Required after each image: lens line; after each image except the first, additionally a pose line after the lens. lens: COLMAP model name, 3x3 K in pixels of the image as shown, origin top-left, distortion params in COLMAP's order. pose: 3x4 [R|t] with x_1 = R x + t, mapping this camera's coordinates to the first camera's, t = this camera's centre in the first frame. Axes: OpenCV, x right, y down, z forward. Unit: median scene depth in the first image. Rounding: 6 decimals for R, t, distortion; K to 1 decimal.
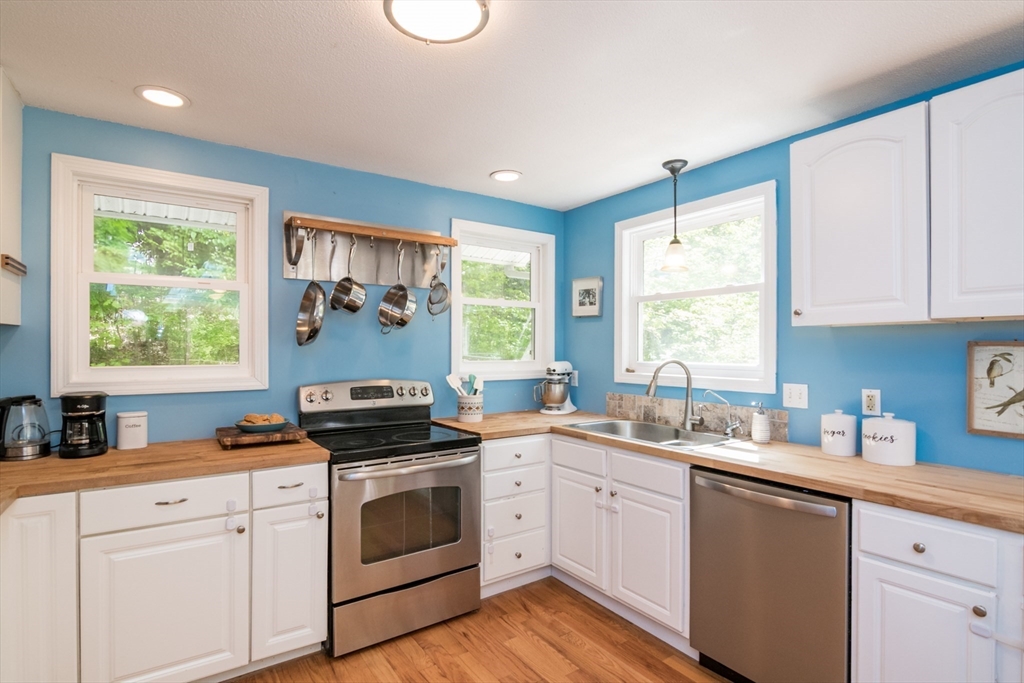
lens RADIAL K [[510.3, 0, 505.2], [0, 510.3, 343.9], [0, 0, 1]] dist [-0.013000, -0.003955]
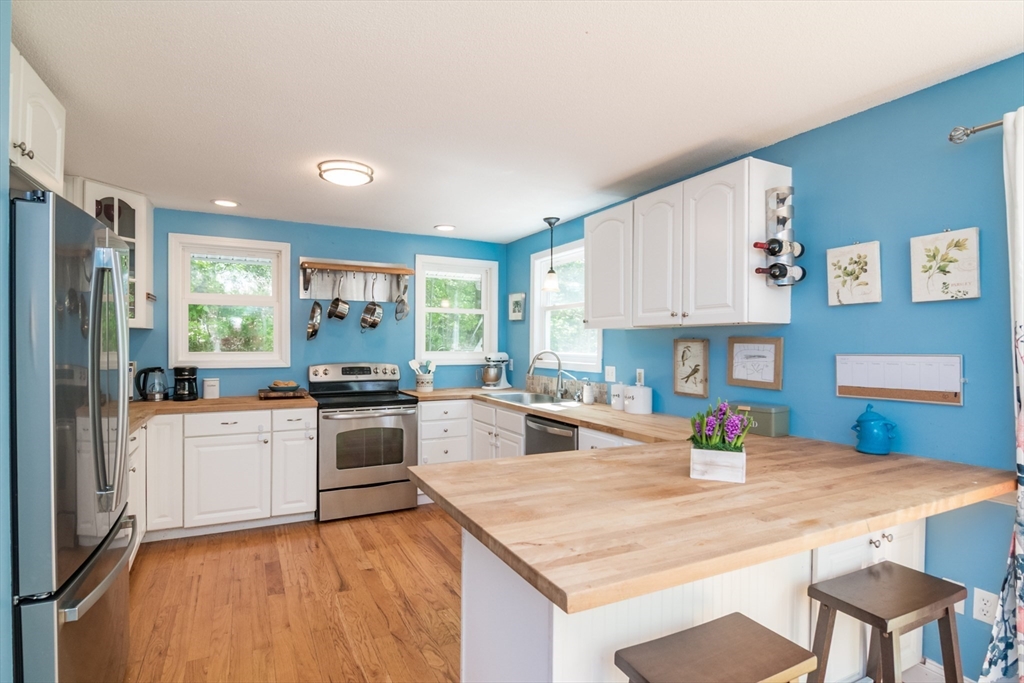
lens RADIAL K [[510.3, 0, 517.9], [0, 510.3, 342.9], [0, 0, 1]] dist [-0.013000, -0.003955]
pose [[0.994157, 0.004247, -0.107857, 0.432962], [-0.003629, 0.999976, 0.005923, -0.000721], [0.107879, -0.005497, 0.994149, -0.539155]]
